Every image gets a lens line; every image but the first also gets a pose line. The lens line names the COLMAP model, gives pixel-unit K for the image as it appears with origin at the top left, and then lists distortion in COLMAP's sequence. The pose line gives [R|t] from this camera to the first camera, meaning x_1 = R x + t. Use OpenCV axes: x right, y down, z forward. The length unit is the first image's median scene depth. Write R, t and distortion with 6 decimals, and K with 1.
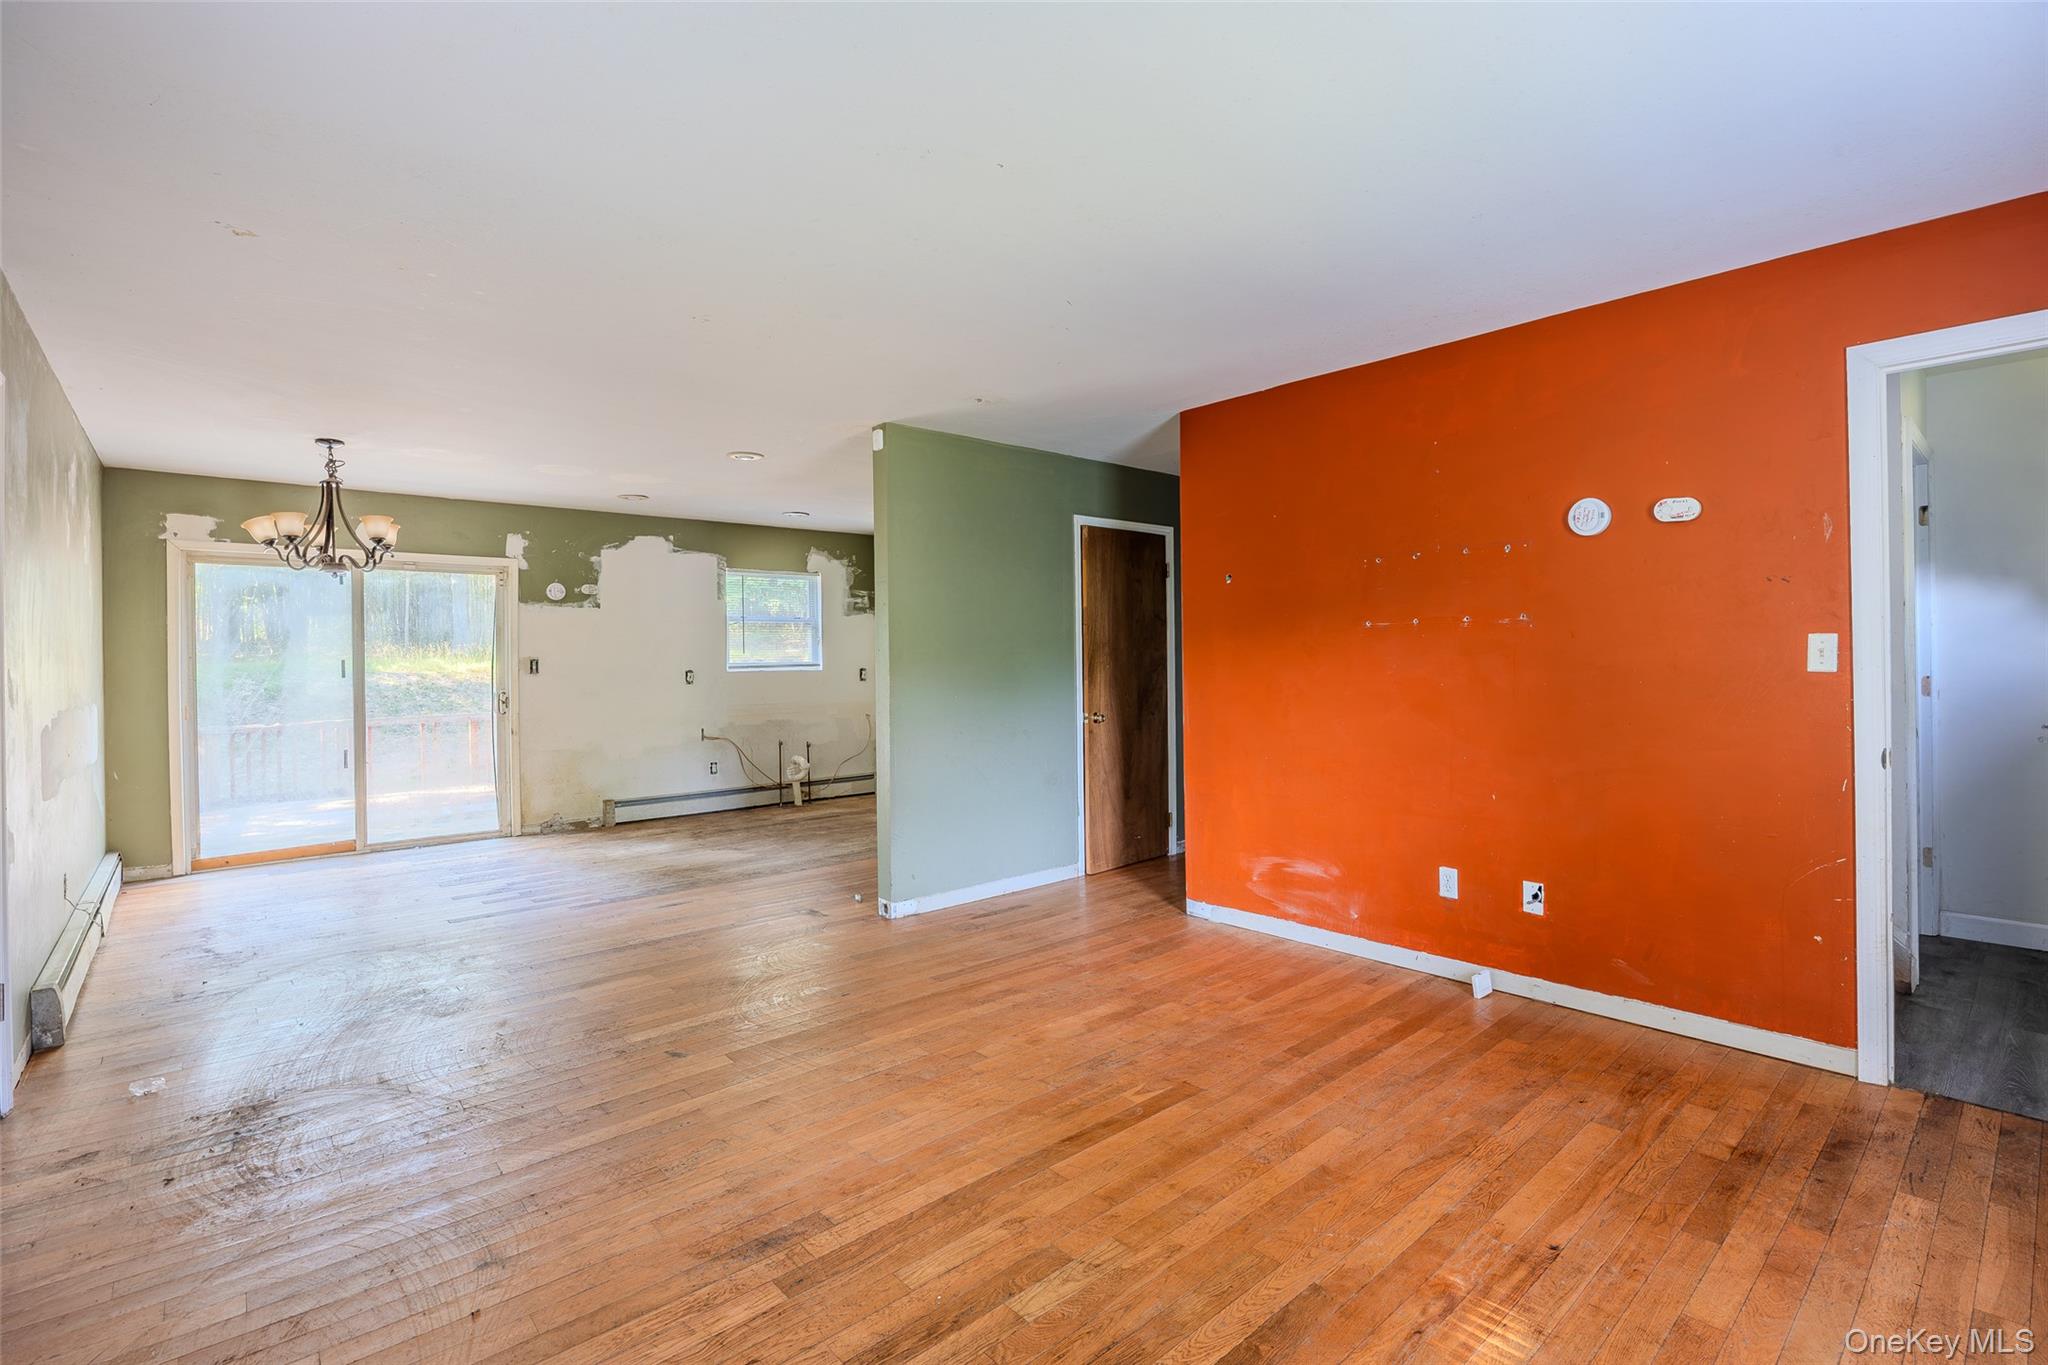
lens RADIAL K [[934.5, 0, 1055.4], [0, 934.5, 663.3], [0, 0, 1]] dist [-0.020612, 0.000559]
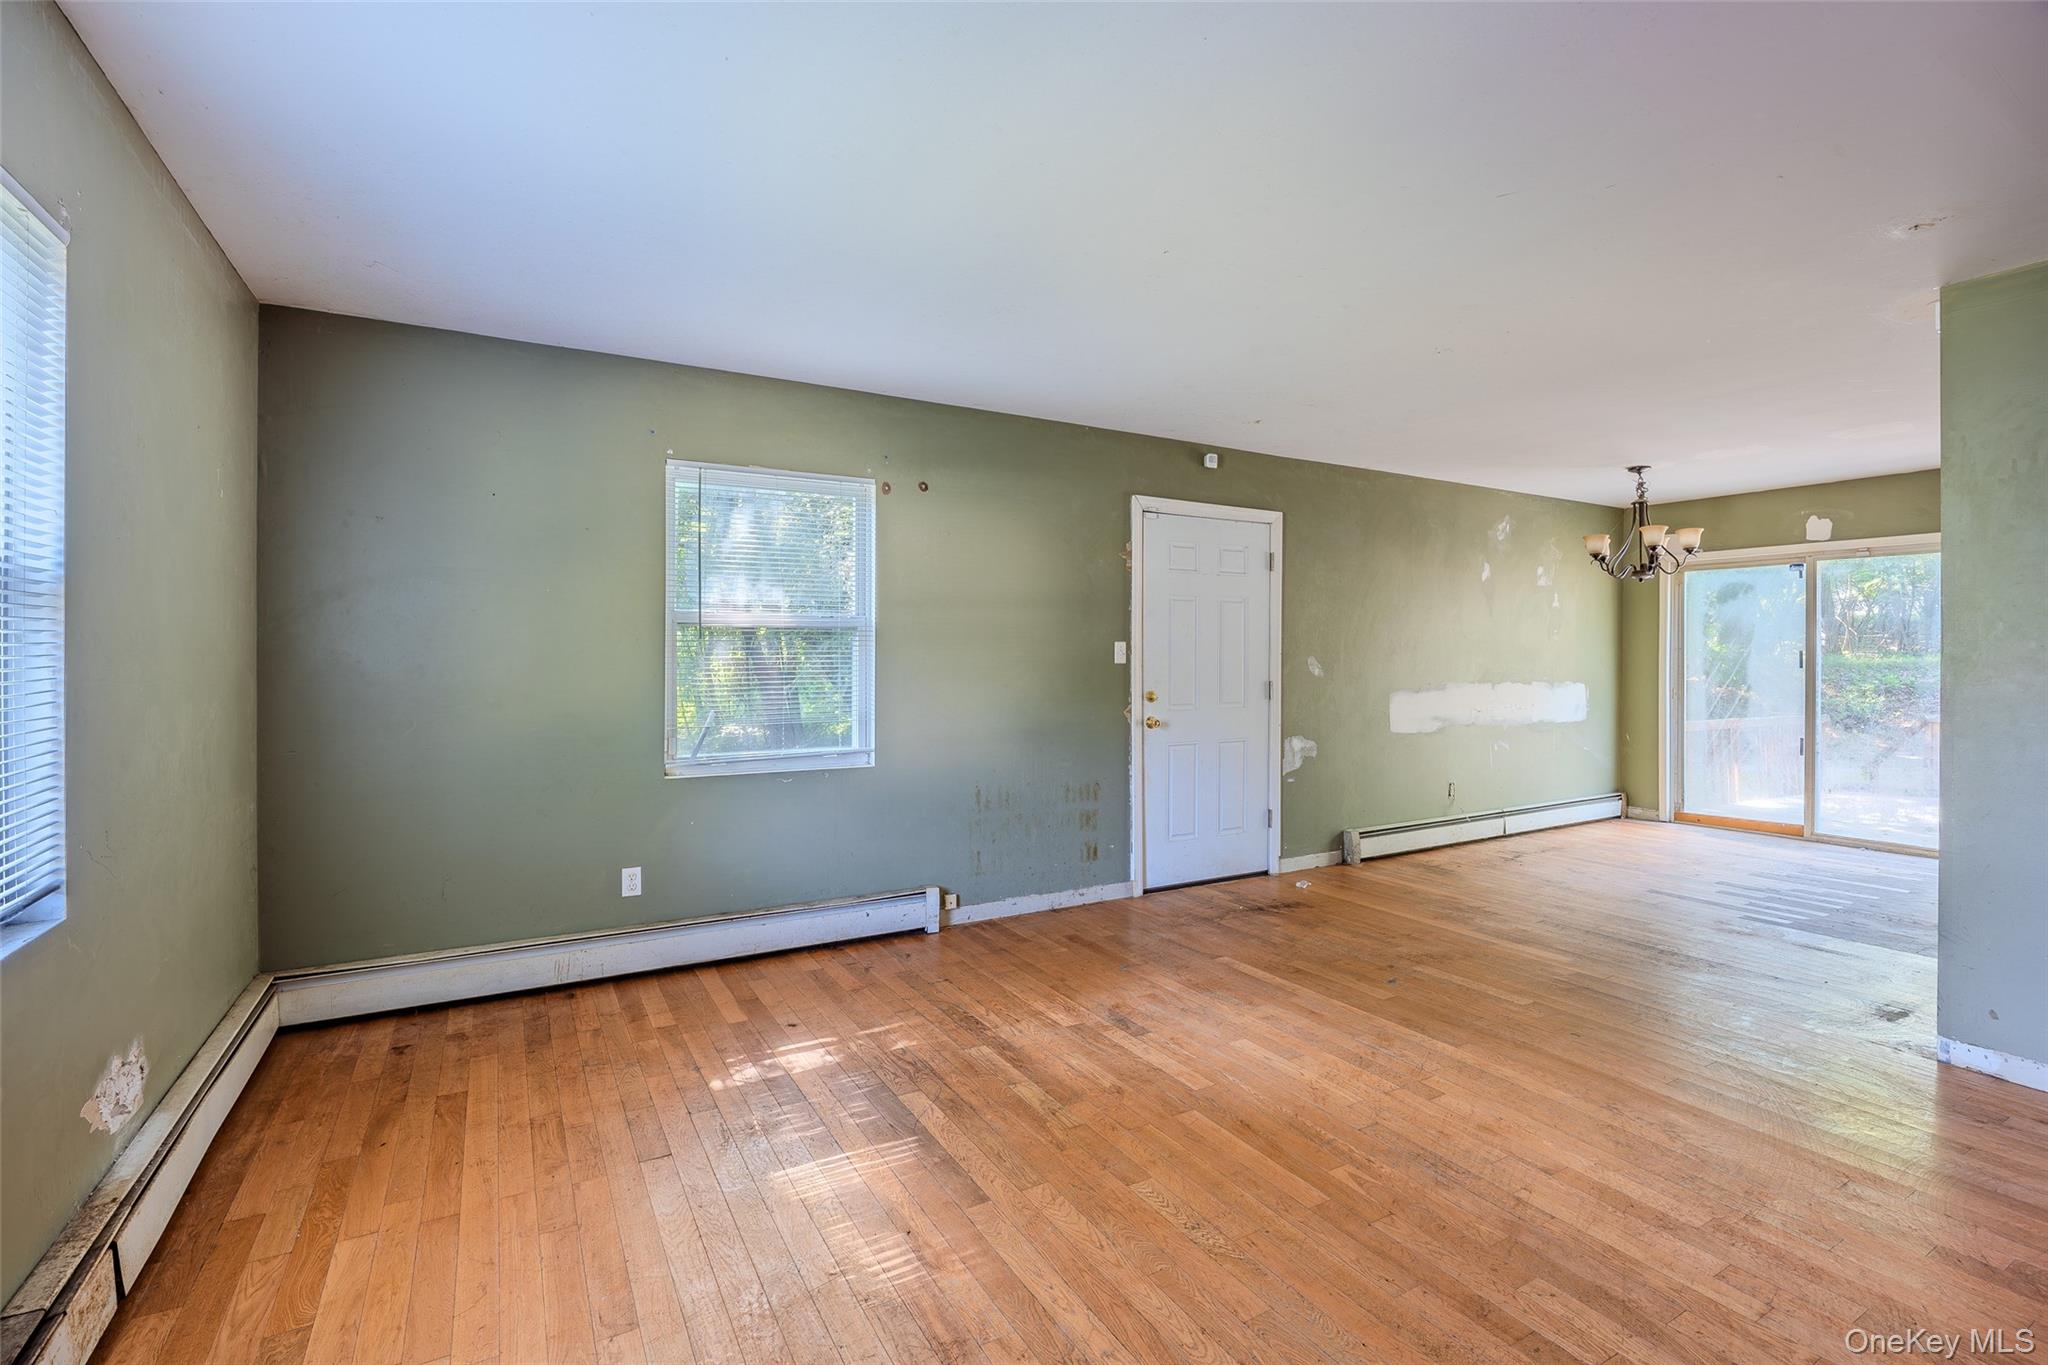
lens RADIAL K [[934.5, 0, 1055.4], [0, 934.5, 663.3], [0, 0, 1]] dist [-0.020612, 0.000559]
pose [[-0.201977, 0.017231, -0.979239, 0.877280], [-0.001076, 0.999841, 0.017816, -0.016428], [0.979390, 0.004652, -0.201926, 0.824942]]
